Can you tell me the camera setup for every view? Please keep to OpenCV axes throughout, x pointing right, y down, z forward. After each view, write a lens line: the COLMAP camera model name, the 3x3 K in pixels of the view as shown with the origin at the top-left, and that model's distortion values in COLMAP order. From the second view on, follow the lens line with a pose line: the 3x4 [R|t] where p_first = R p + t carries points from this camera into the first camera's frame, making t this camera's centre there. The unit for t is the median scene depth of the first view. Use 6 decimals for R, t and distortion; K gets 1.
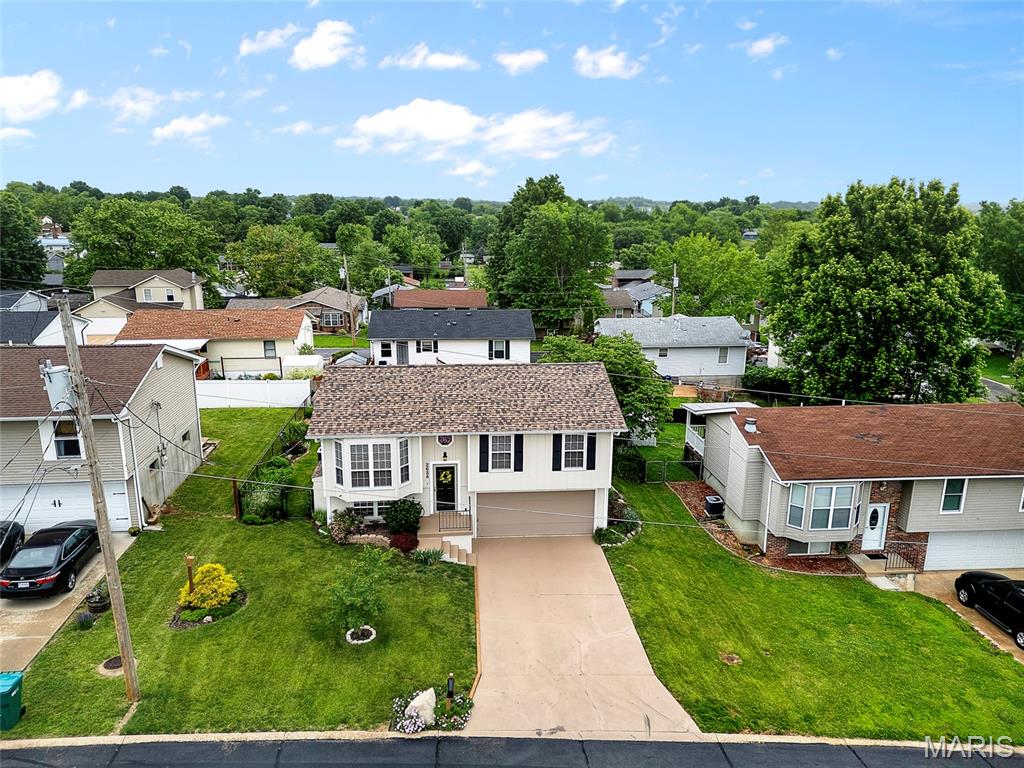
lens RADIAL K [[715.9, 0, 514.0], [0, 715.9, 376.3], [0, 0, 1]] dist [0.094797, -0.098935]
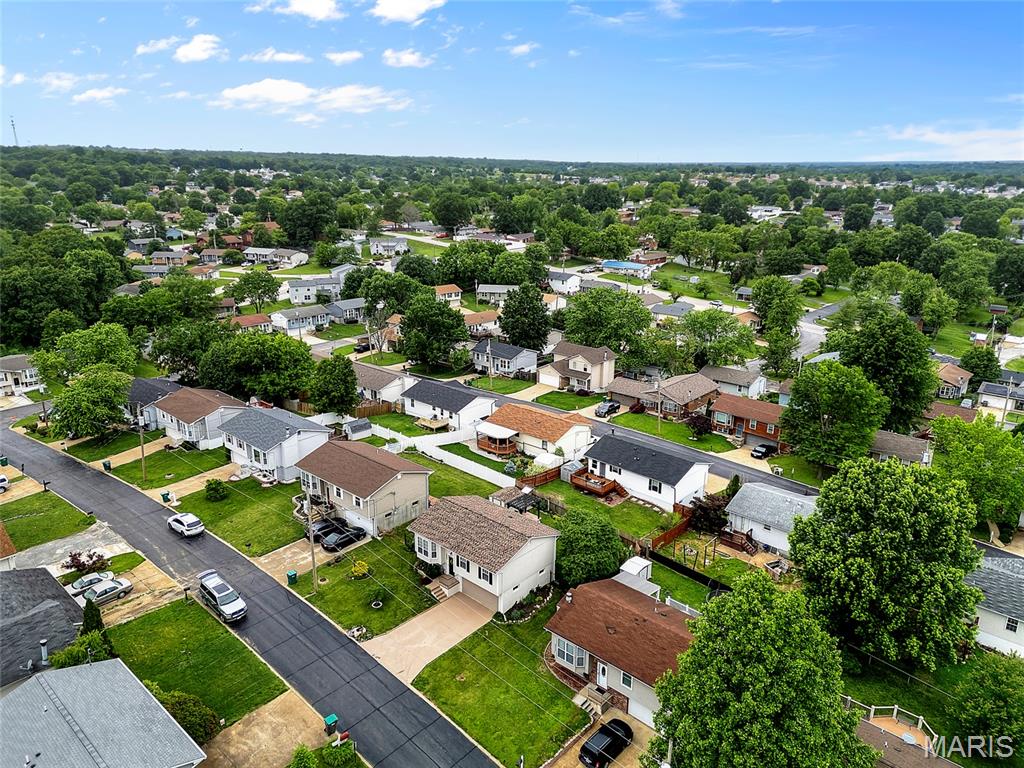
lens RADIAL K [[715.9, 0, 514.0], [0, 715.9, 376.3], [0, 0, 1]] dist [0.094797, -0.098935]
pose [[0.670442, 0.208065, -0.712191, 1.634242], [-0.173694, 0.977216, 0.121979, -0.797126], [0.721345, 0.041923, 0.691306, -0.534701]]
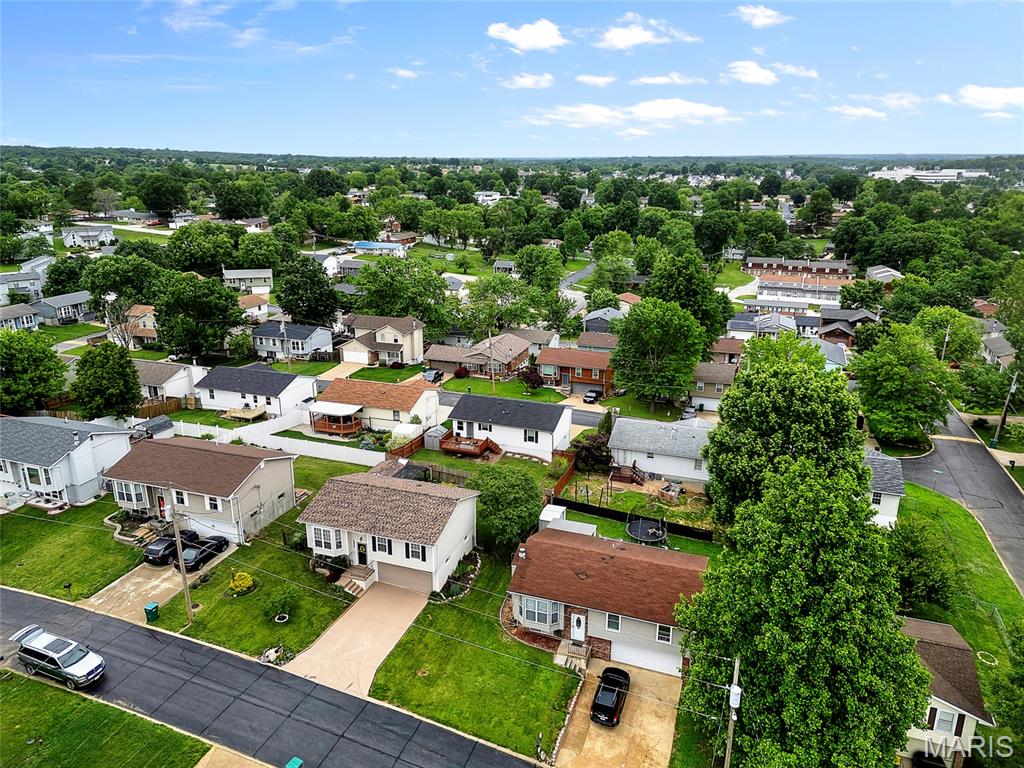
lens RADIAL K [[715.9, 0, 514.0], [0, 715.9, 376.3], [0, 0, 1]] dist [0.094797, -0.098935]
pose [[0.902930, 0.118134, -0.413234, 1.067340], [-0.094277, 0.992506, 0.077736, -0.535370], [0.419321, -0.031232, 0.907301, -0.633069]]
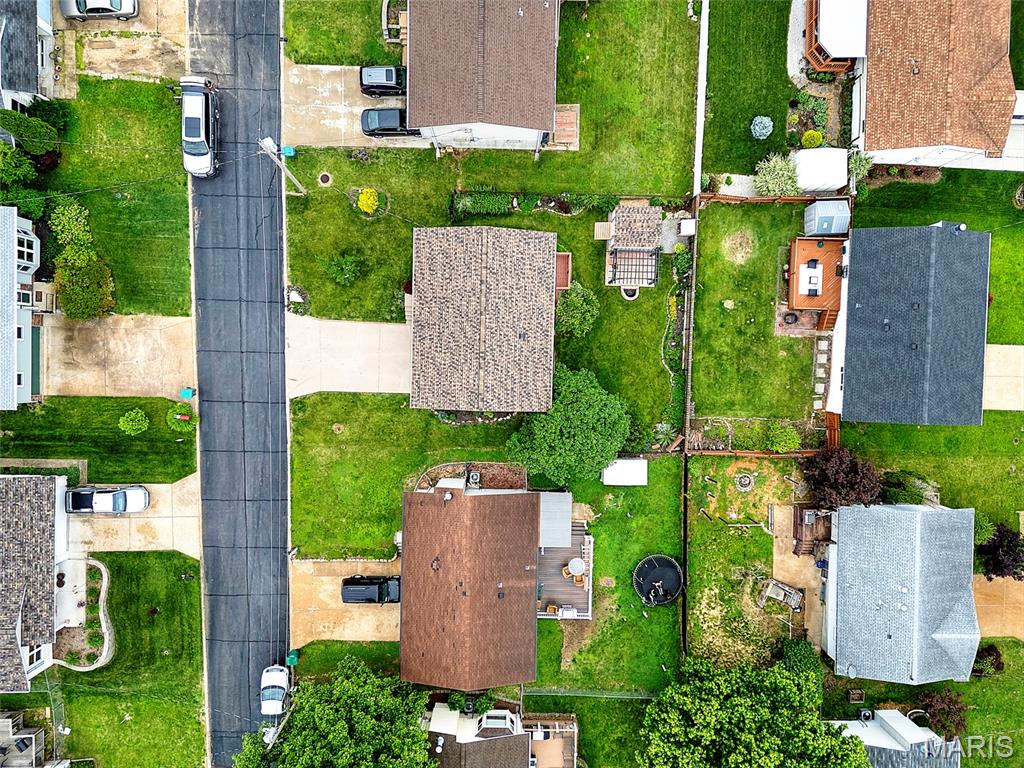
lens RADIAL K [[715.9, 0, 514.0], [0, 715.9, 376.3], [0, 0, 1]] dist [0.094797, -0.098935]
pose [[-0.119266, 0.992822, 0.008939, 0.033010], [-0.244584, -0.038105, 0.968879, -1.633929], [0.962265, 0.113368, 0.247373, 0.780811]]
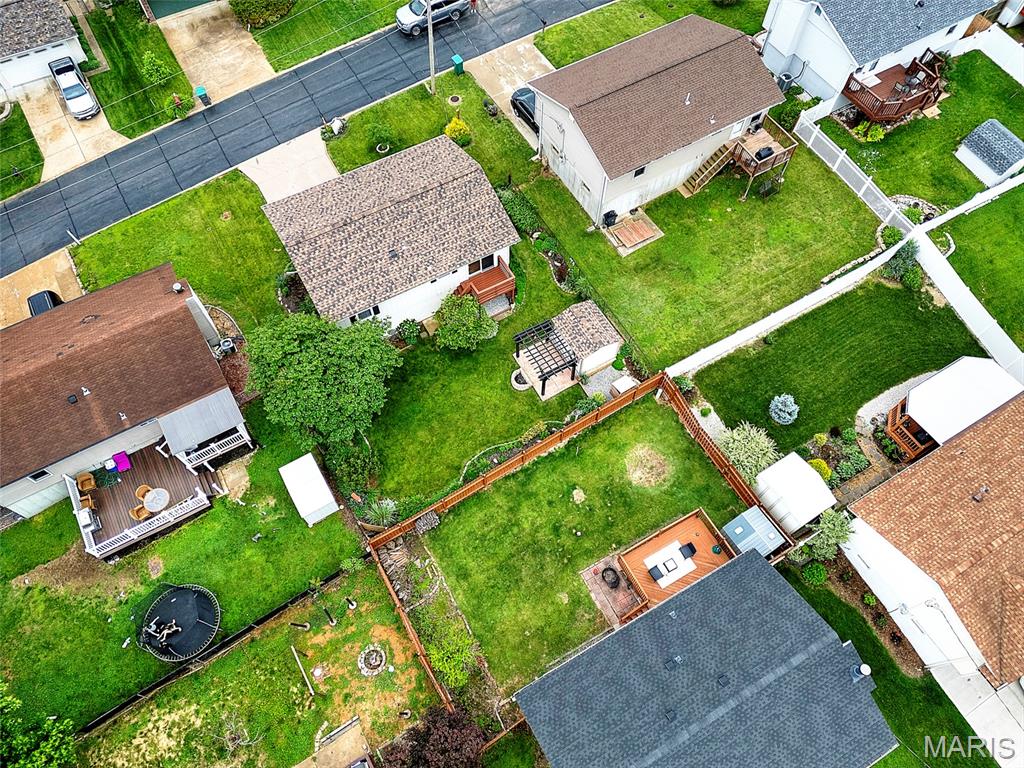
lens RADIAL K [[709.5, 0, 514.0], [0, 709.5, 378.2], [0, 0, 1]] dist [0.090448, -0.087278]
pose [[-0.908705, 0.359557, -0.212071, 0.121012], [-0.112669, 0.277917, 0.953975, -1.299050], [0.401947, 0.890775, -0.212034, 1.809499]]
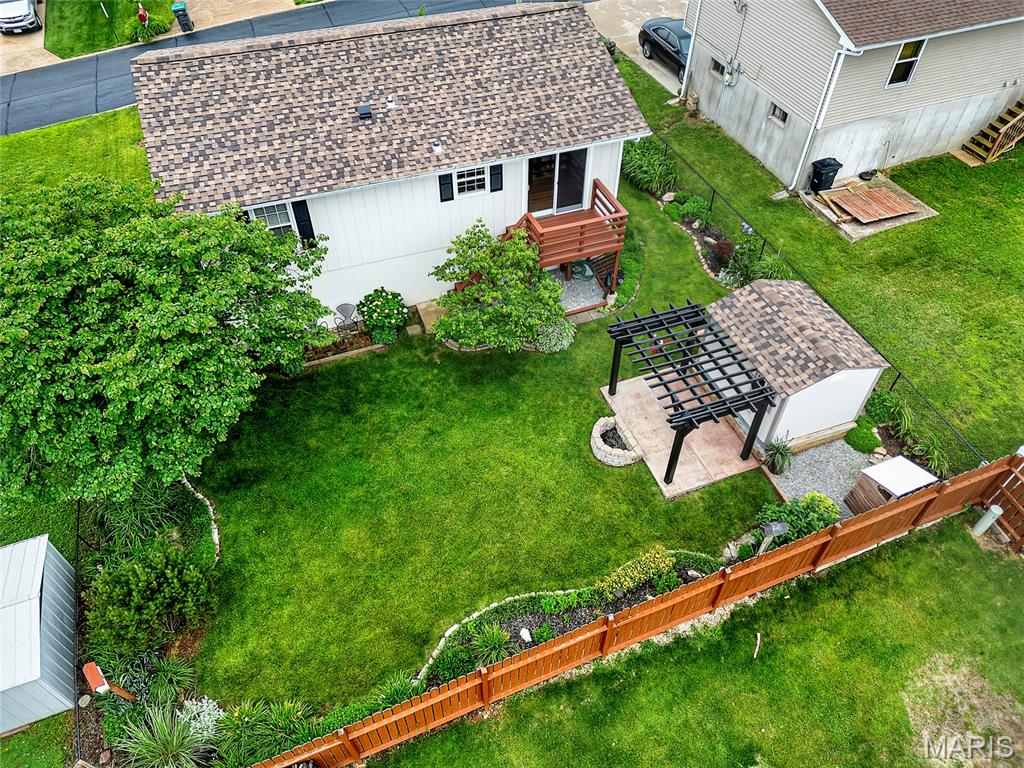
lens RADIAL K [[709.5, 0, 514.0], [0, 709.5, 378.2], [0, 0, 1]] dist [0.090448, -0.087278]
pose [[-0.965209, 0.179891, -0.189764, -0.012481], [-0.073982, 0.508199, 0.858056, -0.442353], [0.250795, 0.842243, -0.477209, 1.730554]]
